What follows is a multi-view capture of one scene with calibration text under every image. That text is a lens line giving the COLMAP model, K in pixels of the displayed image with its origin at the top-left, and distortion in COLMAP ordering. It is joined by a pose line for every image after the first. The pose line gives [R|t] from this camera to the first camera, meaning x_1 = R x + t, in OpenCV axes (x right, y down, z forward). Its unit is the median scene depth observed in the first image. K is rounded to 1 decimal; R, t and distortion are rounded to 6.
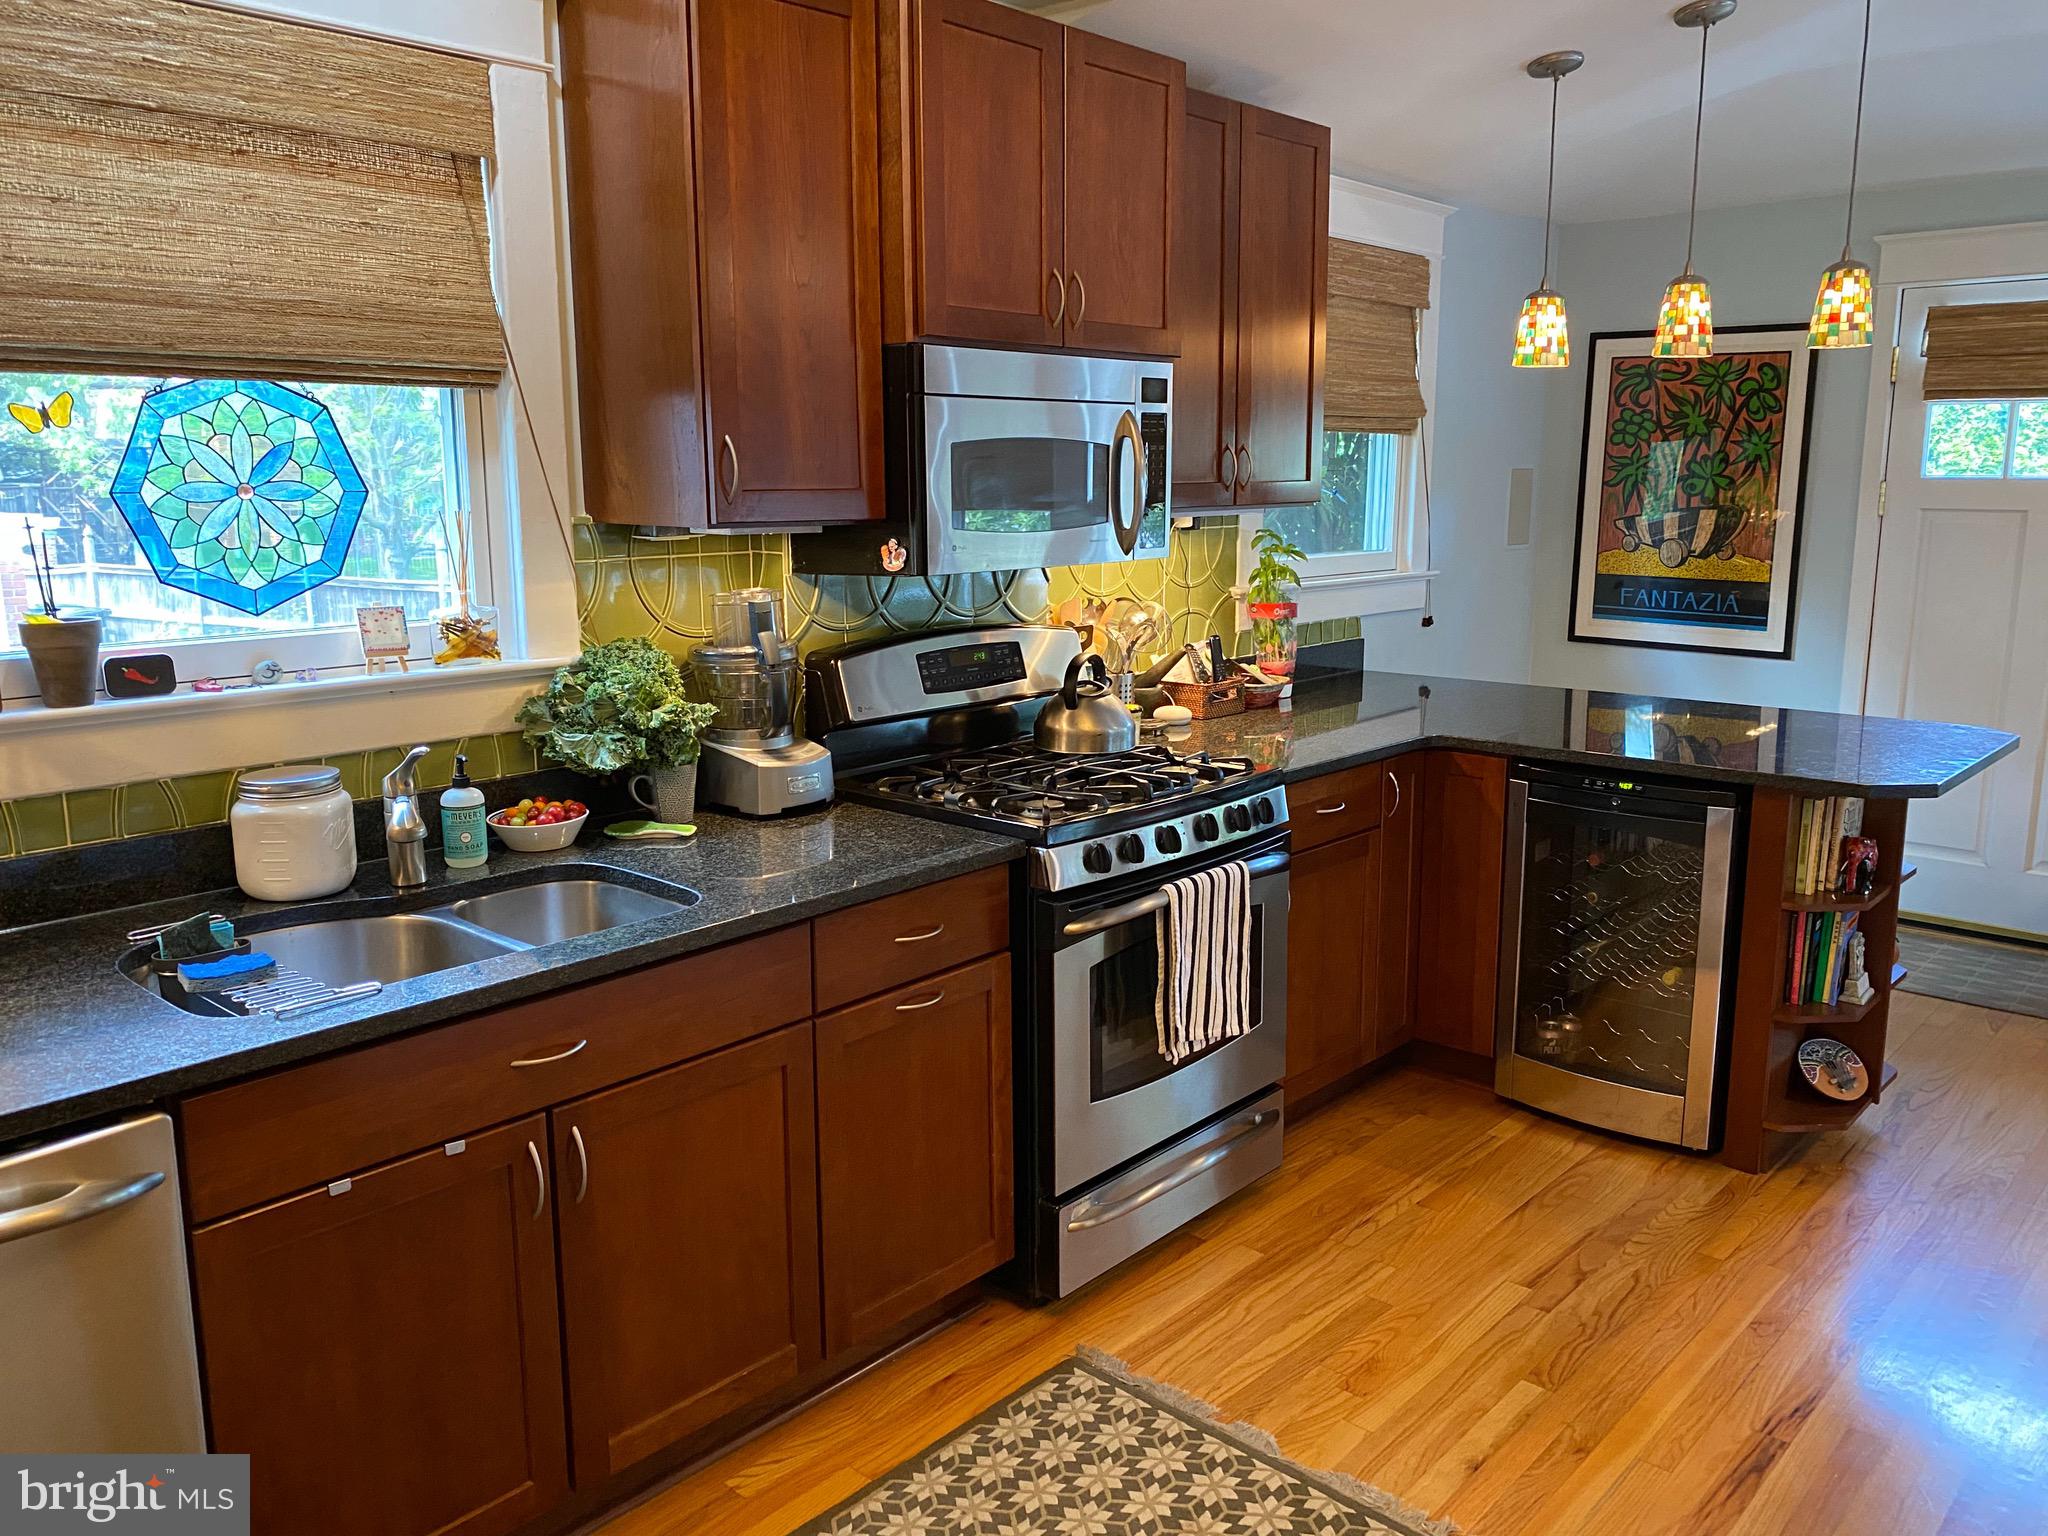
lens RADIAL K [[1563.9, 0, 1028.9], [0, 1563.9, 760.1], [0, 0, 1]] dist [0.027539, -0.025537]
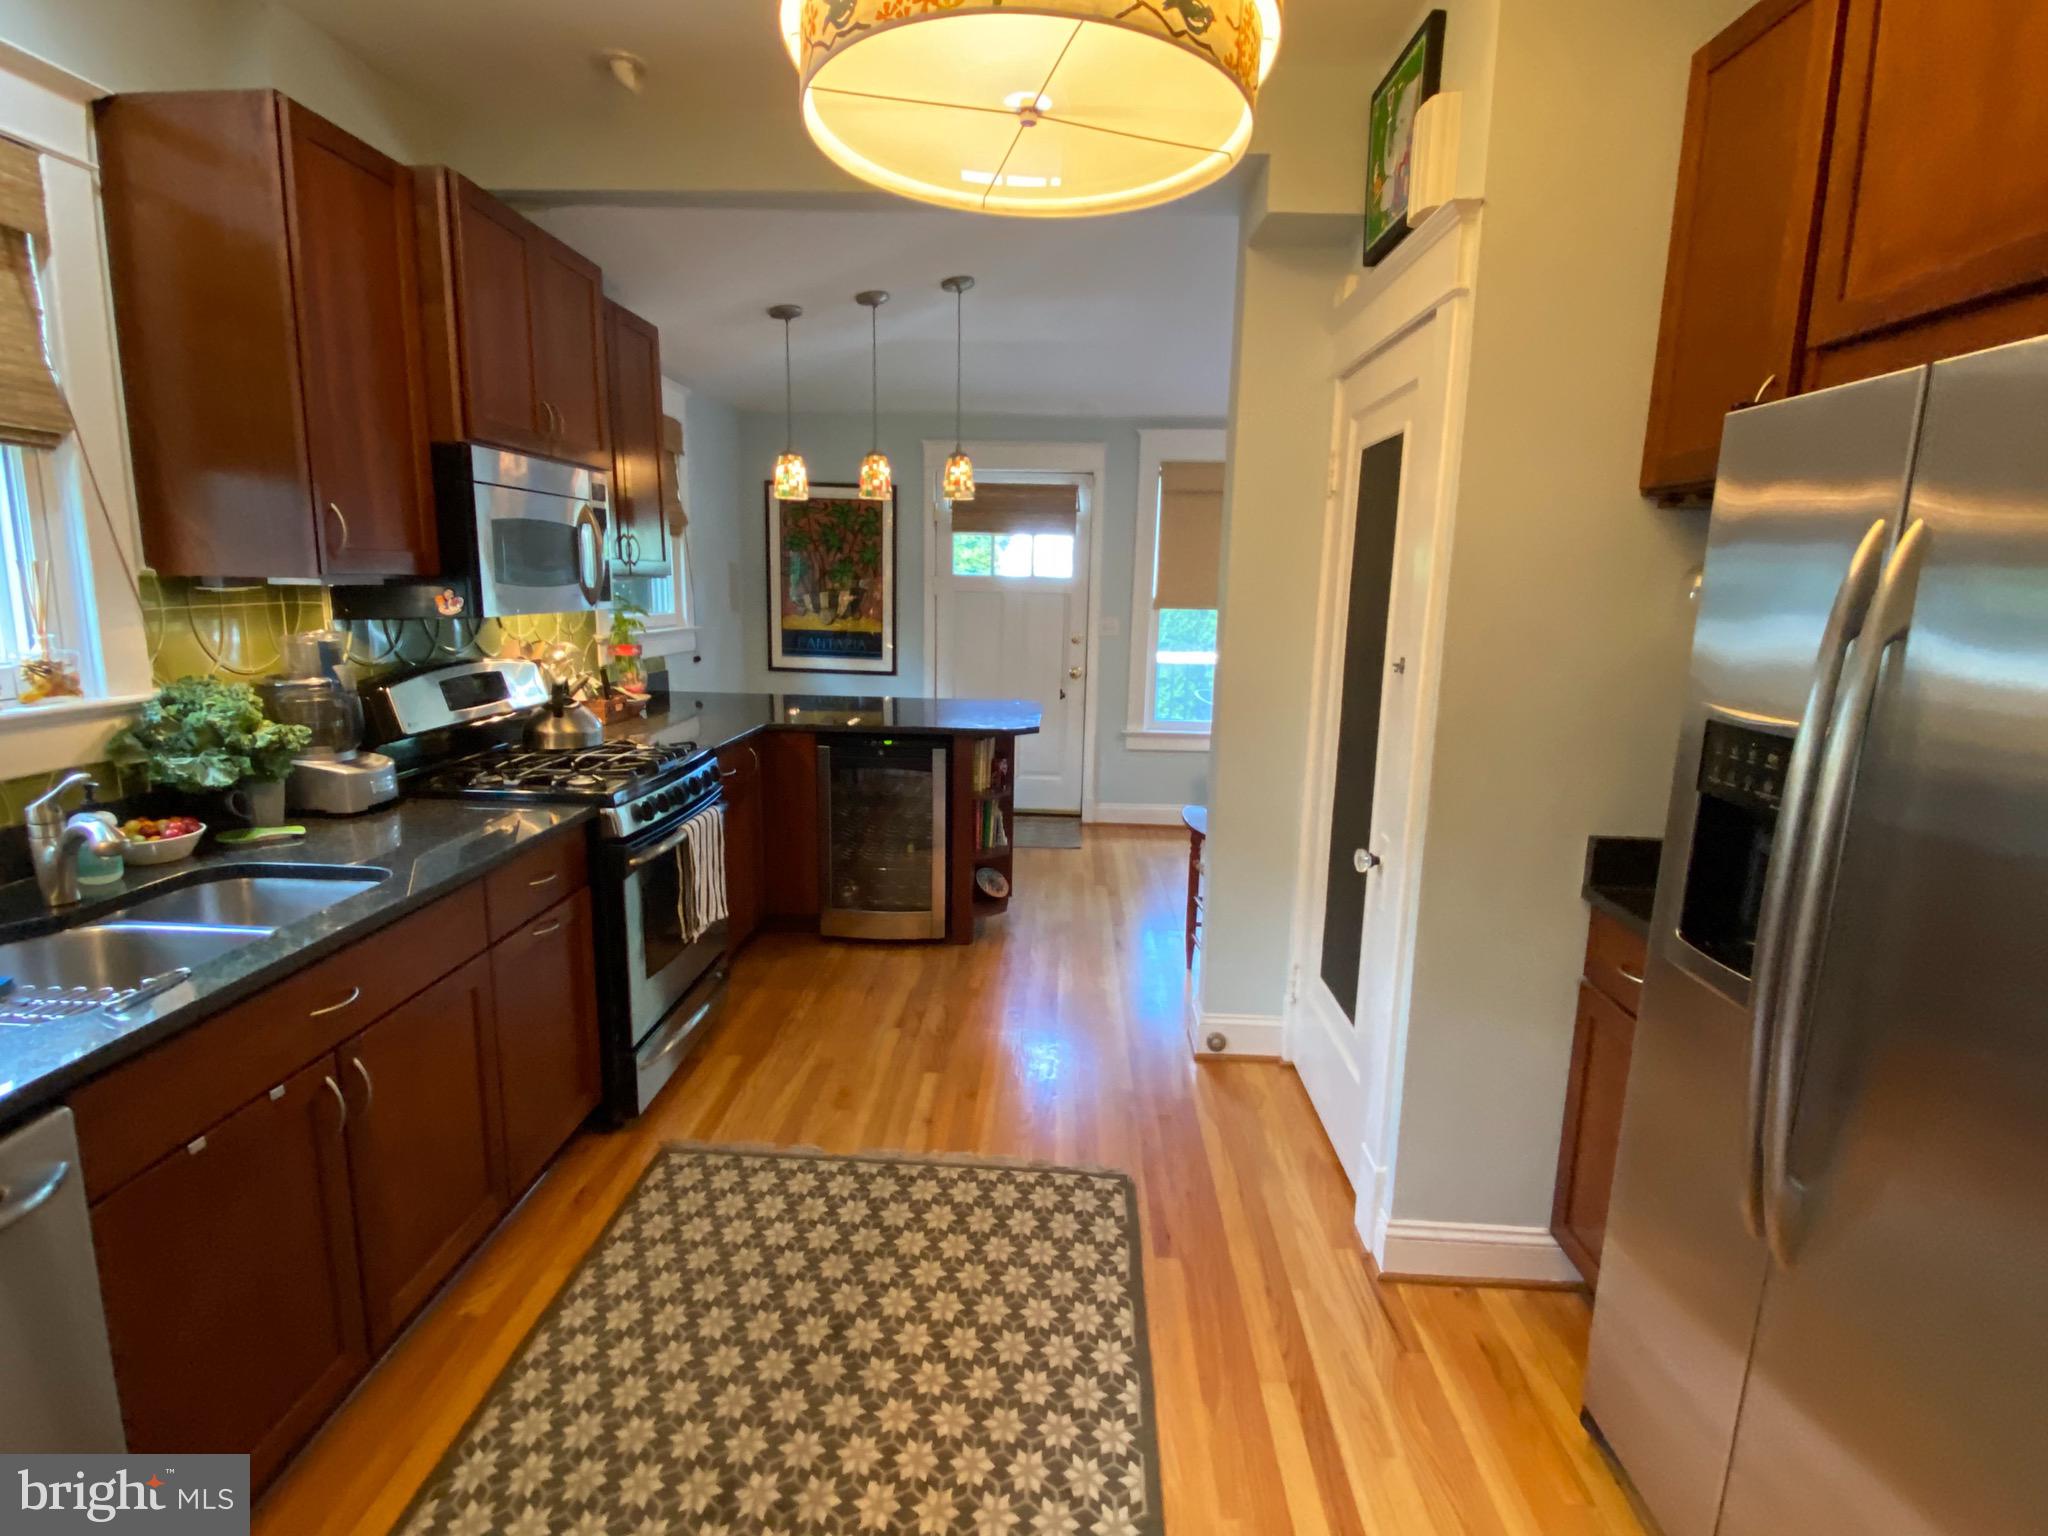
lens RADIAL K [[1012.4, 0, 1024.0], [0, 1012.4, 779.4], [0, 0, 1]] dist [0.004512, -0.018520]
pose [[0.765790, -0.103686, 0.634676, -0.260305], [0.093058, 0.994396, 0.050171, 0.017513], [-0.636322, 0.020641, 0.771148, 0.039975]]
